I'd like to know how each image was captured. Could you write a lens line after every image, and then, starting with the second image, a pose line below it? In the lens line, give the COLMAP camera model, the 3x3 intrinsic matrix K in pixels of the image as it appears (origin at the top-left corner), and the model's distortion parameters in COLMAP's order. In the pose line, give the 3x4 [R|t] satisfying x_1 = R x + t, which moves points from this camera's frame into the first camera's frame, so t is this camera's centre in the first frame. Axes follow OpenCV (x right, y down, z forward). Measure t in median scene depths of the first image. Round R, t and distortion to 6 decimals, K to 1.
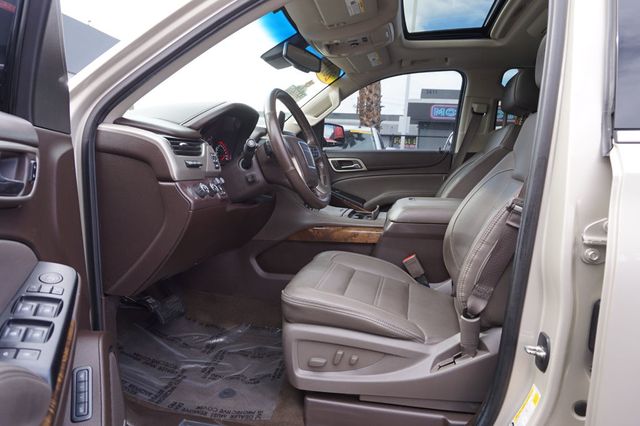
lens RADIAL K [[440.2, 0, 320.0], [0, 440.2, 213.0], [0, 0, 1]] dist [-0.029735, 0.002429]
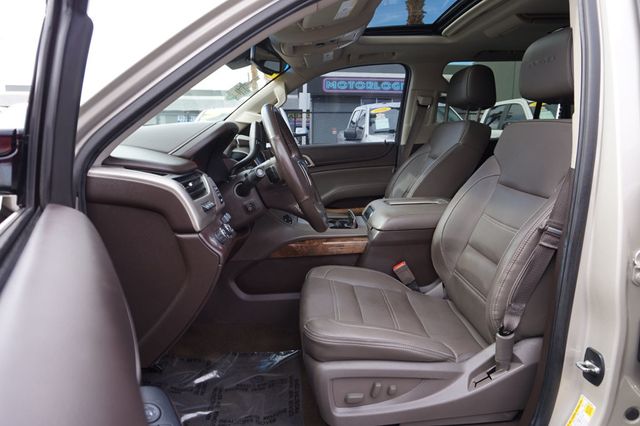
lens RADIAL K [[440.2, 0, 320.0], [0, 440.2, 213.0], [0, 0, 1]] dist [-0.029735, 0.002429]
pose [[0.969246, -0.088984, 0.229444, -0.223449], [0.075340, 0.994866, 0.067571, -0.114421], [-0.234279, -0.048206, 0.970974, 0.086491]]
